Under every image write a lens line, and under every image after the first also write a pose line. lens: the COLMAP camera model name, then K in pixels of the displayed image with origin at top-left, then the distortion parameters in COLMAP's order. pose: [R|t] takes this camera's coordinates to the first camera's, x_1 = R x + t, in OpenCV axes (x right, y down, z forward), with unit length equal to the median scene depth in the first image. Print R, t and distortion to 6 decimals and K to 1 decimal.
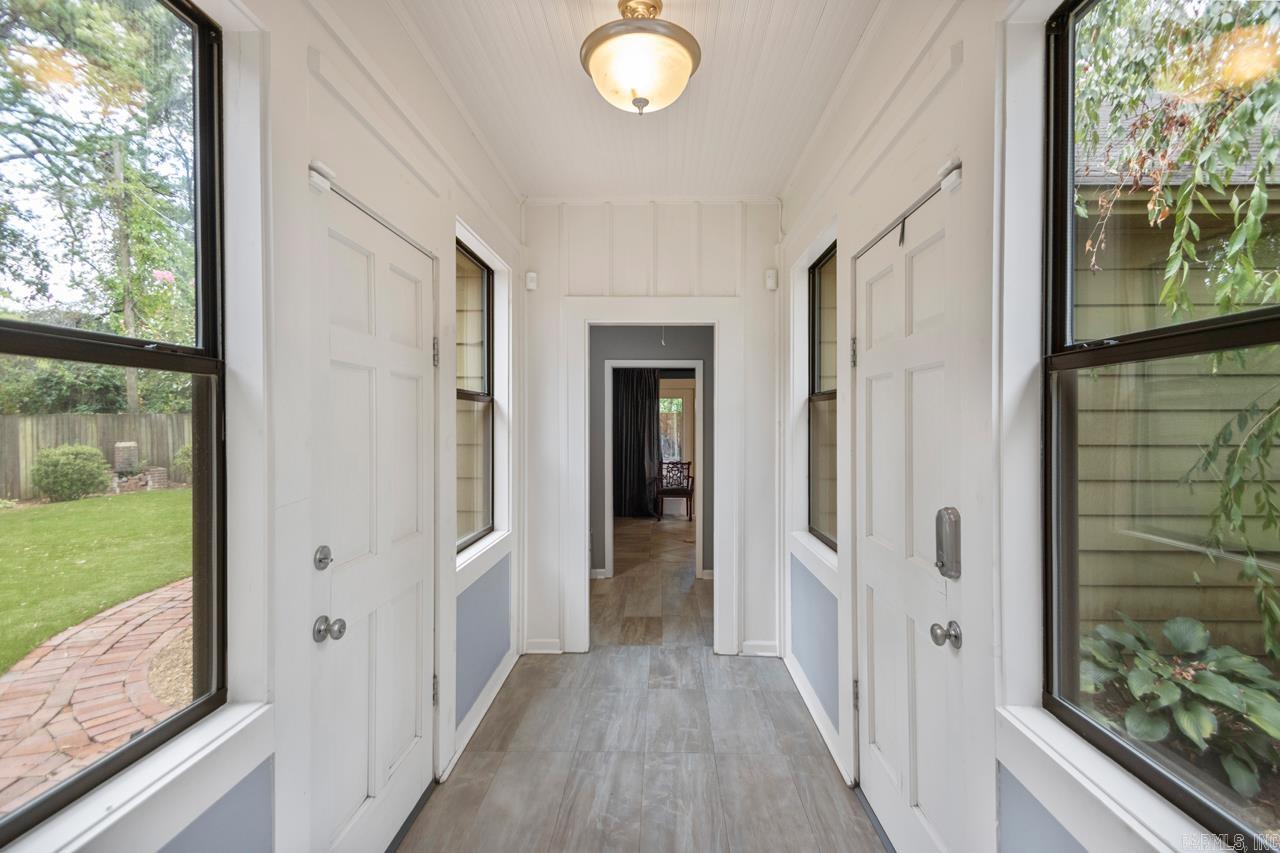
lens RADIAL K [[613.0, 0, 640.0], [0, 613.0, 426.5], [0, 0, 1]] dist [0.002706, 0.001019]
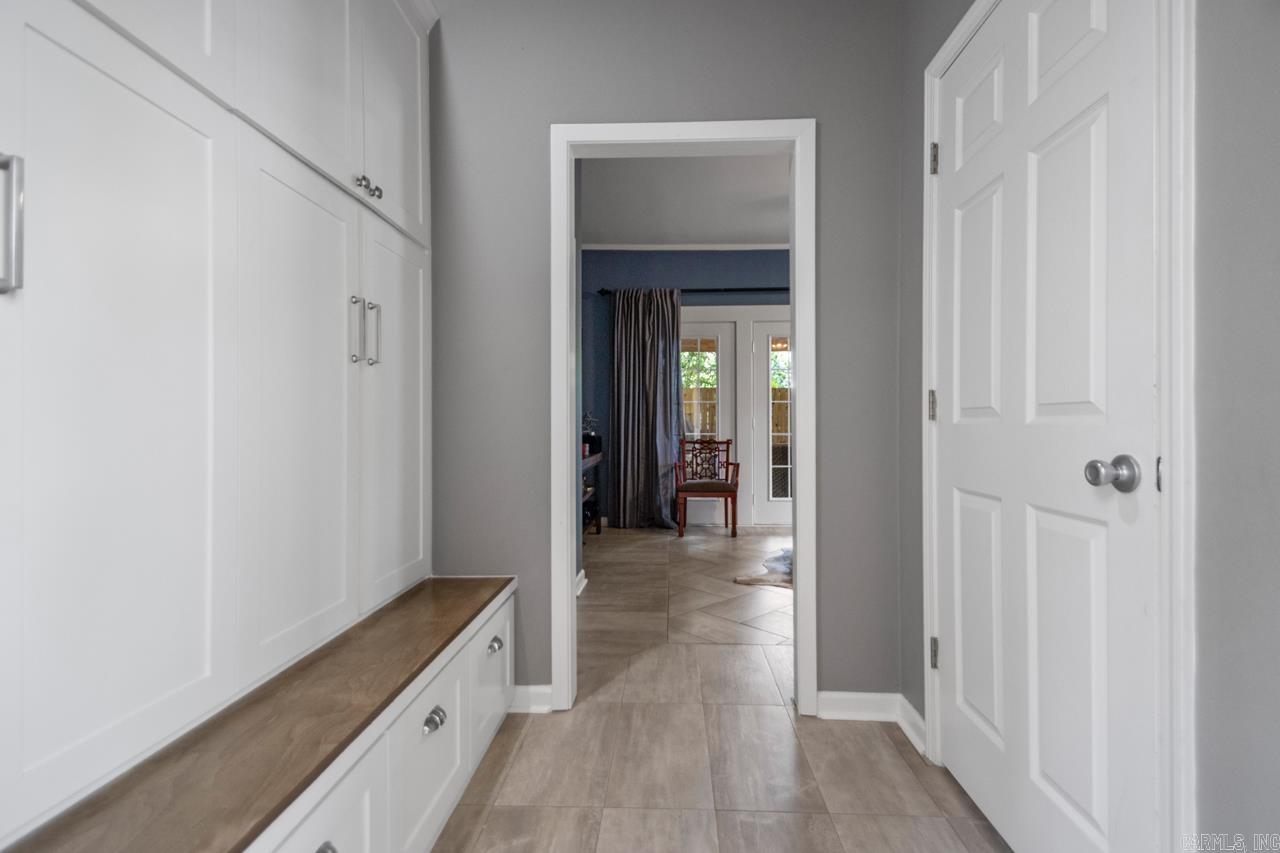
lens RADIAL K [[613.0, 0, 640.0], [0, 613.0, 426.5], [0, 0, 1]] dist [0.002706, 0.001019]
pose [[0.999864, 0.003580, -0.016118, 0.000634], [-0.003647, 0.999985, -0.004084, 0.027387], [0.016103, 0.004142, 0.999862, 0.220967]]
